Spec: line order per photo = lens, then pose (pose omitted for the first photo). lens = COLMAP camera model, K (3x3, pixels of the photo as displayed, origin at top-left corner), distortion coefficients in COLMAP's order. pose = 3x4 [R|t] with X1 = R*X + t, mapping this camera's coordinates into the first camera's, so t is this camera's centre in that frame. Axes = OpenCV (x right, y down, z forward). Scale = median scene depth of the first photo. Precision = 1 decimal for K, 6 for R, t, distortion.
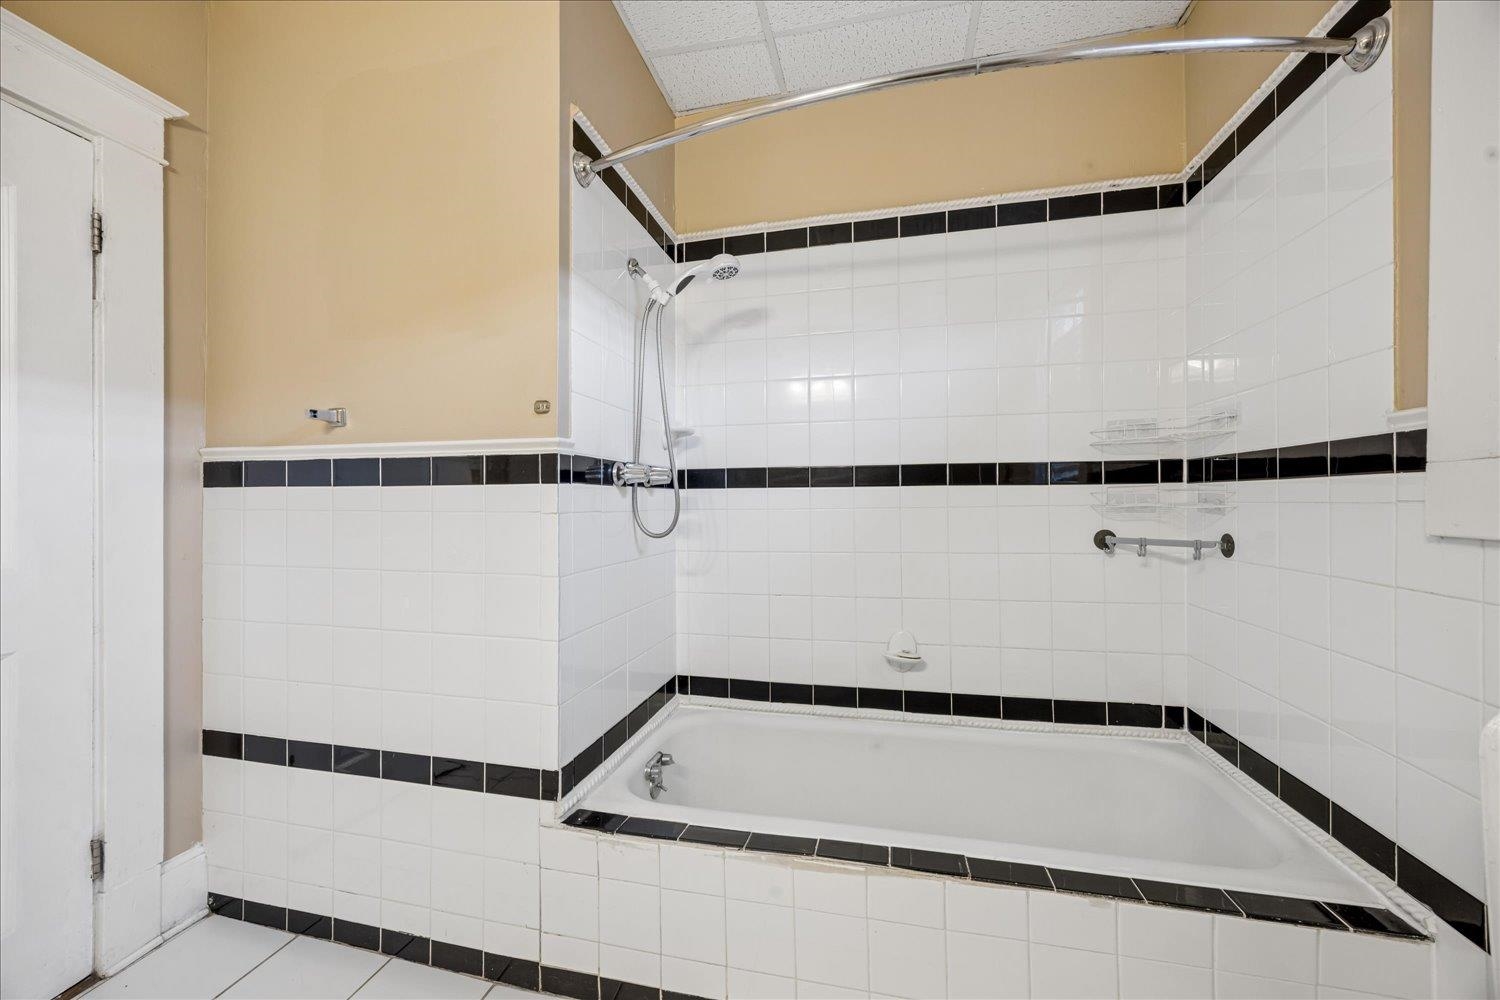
lens RADIAL K [[565.0, 0, 748.4], [0, 565.0, 502.8], [0, 0, 1]] dist [0.000139, -0.000091]
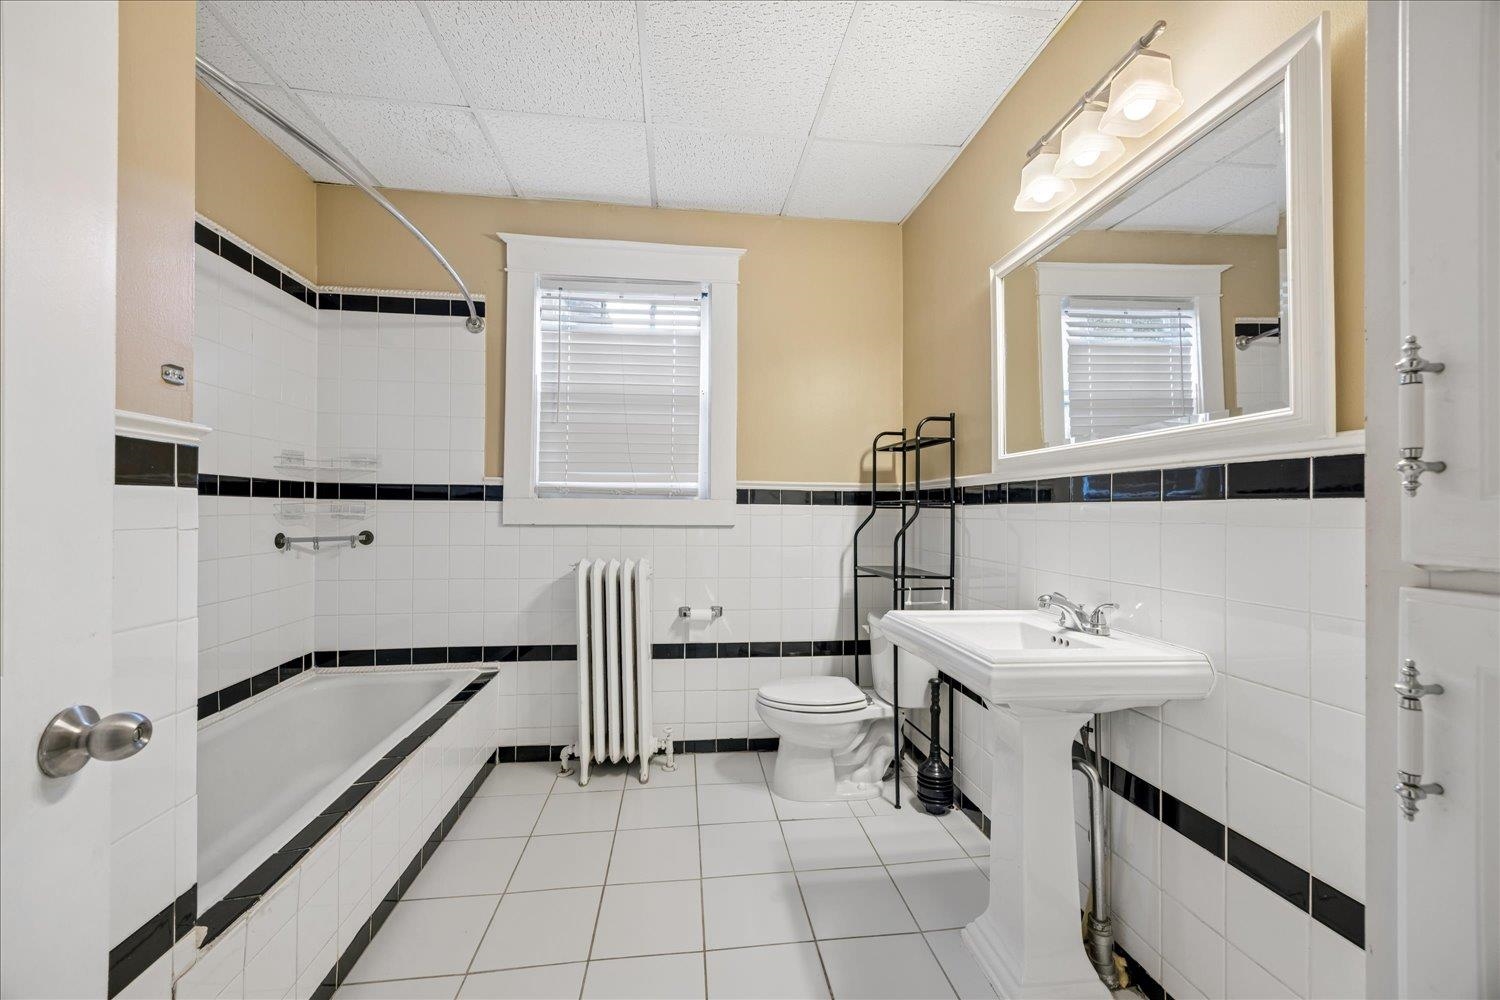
lens RADIAL K [[565.0, 0, 748.4], [0, 565.0, 502.8], [0, 0, 1]] dist [0.000139, -0.000091]
pose [[-0.346691, 0.013913, 0.937876, -1.101216], [-0.002330, 0.999874, -0.015694, -0.003843], [-0.937977, -0.007626, -0.346614, 0.508511]]
